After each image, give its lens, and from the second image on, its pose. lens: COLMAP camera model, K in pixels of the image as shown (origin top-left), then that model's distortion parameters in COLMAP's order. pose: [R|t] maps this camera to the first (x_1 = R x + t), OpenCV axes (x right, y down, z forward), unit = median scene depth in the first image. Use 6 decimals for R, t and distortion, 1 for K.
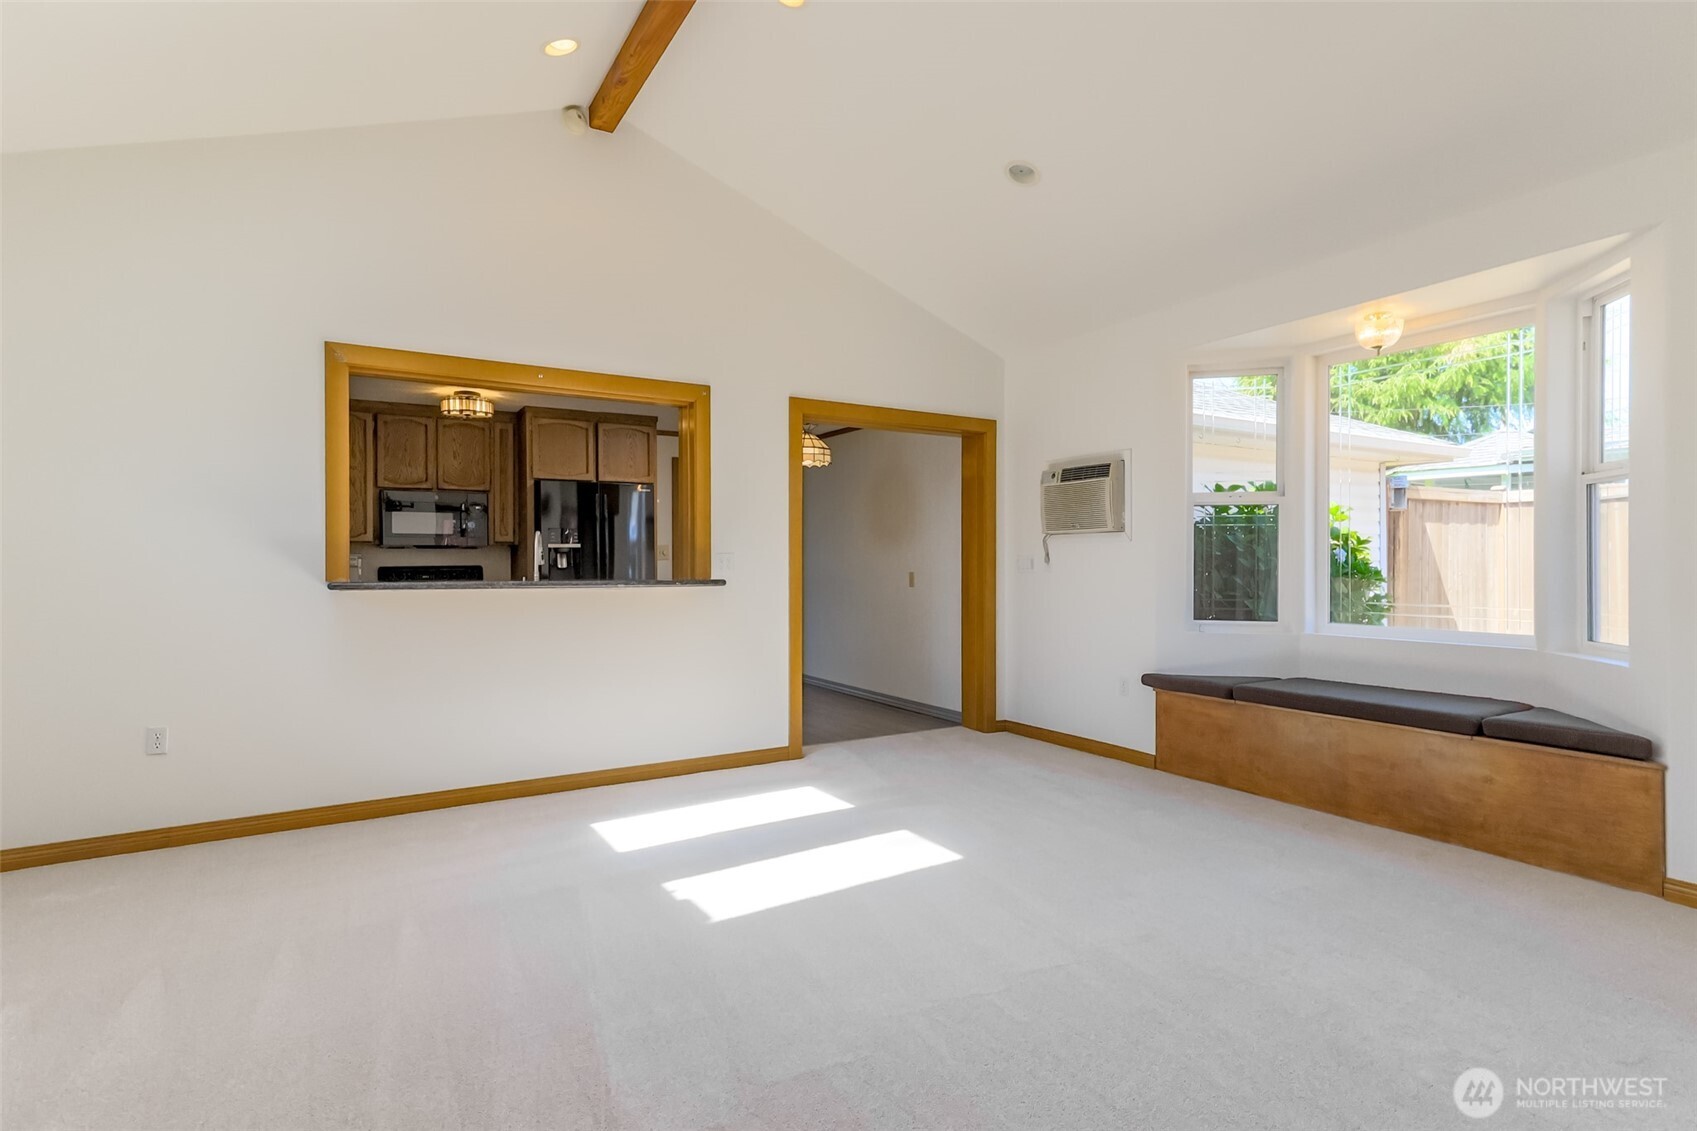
lens RADIAL K [[872.1, 0, 861.0], [0, 872.1, 572.3], [0, 0, 1]] dist [0.030307, -0.000902]
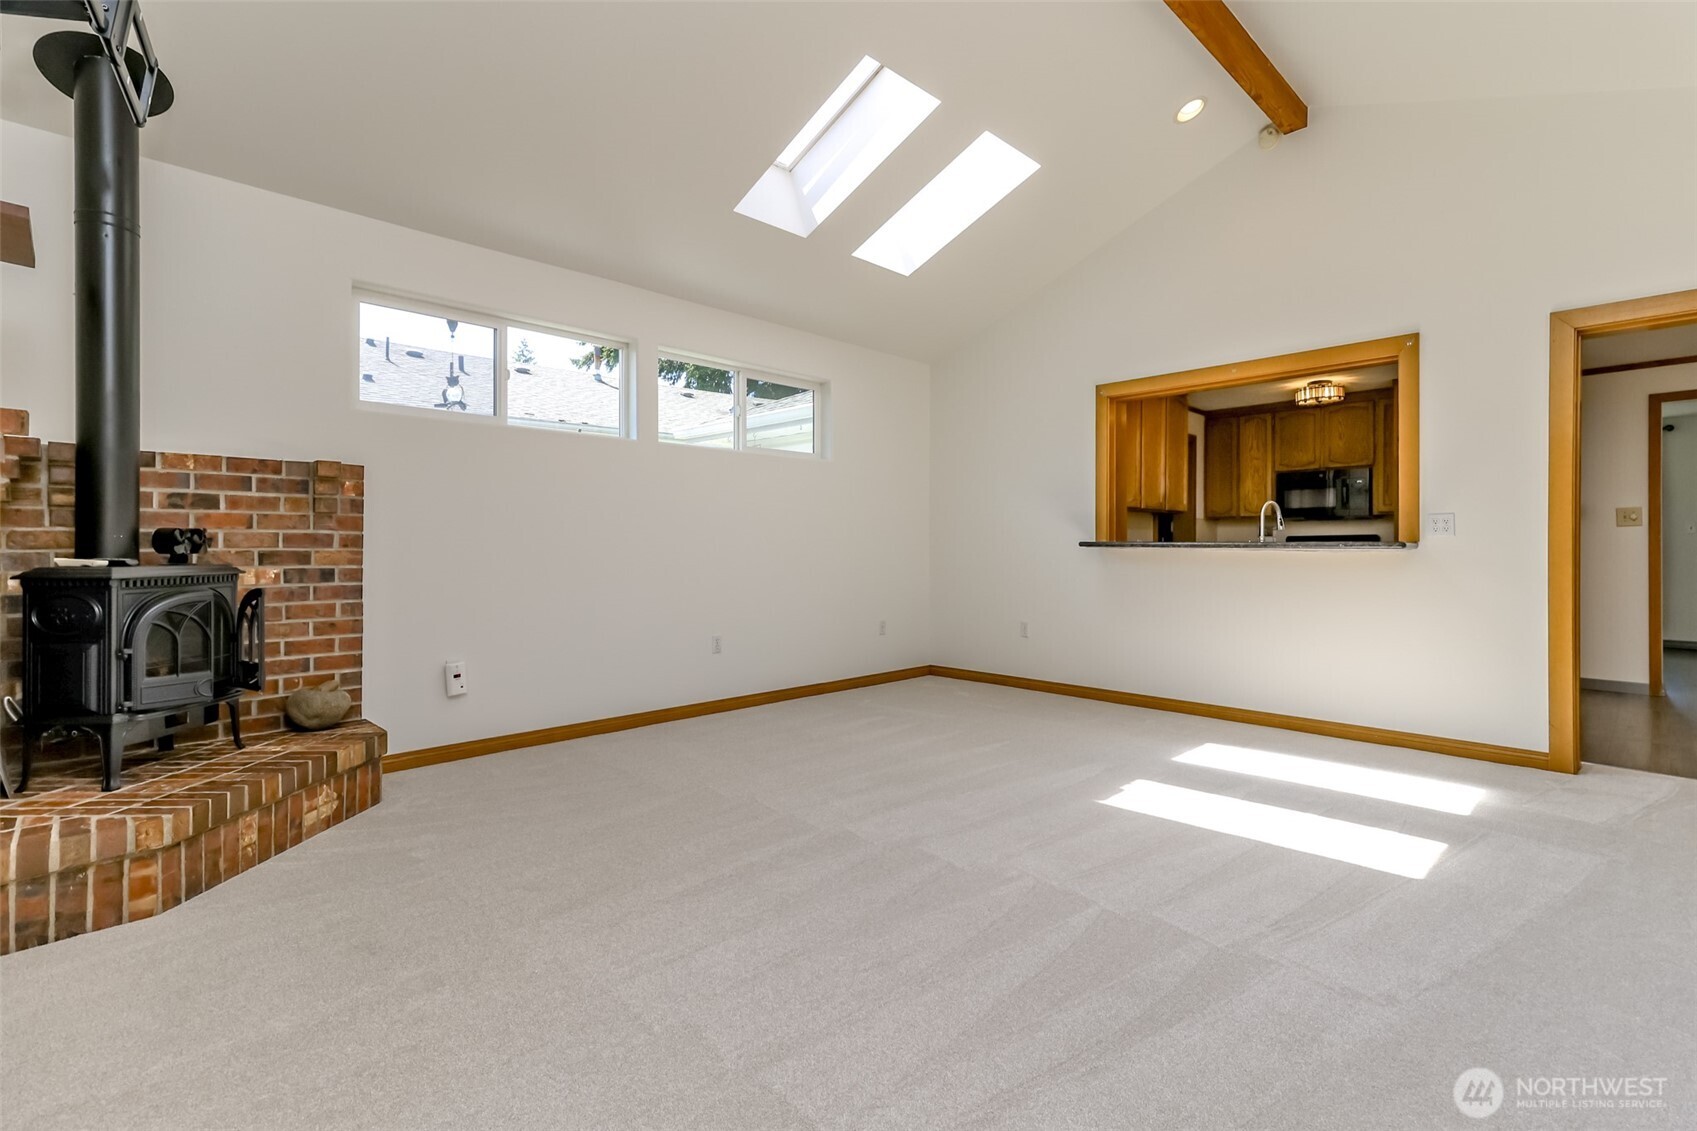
lens RADIAL K [[777.7, 0, 853.2], [0, 777.7, 545.2], [0, 0, 1]] dist [0.017558, 0.000323]
pose [[0.237750, 0.000119, -0.971326, 0.491873], [-0.014018, 0.999896, -0.003309, 0.022198], [0.971225, 0.014403, 0.237727, 0.226488]]
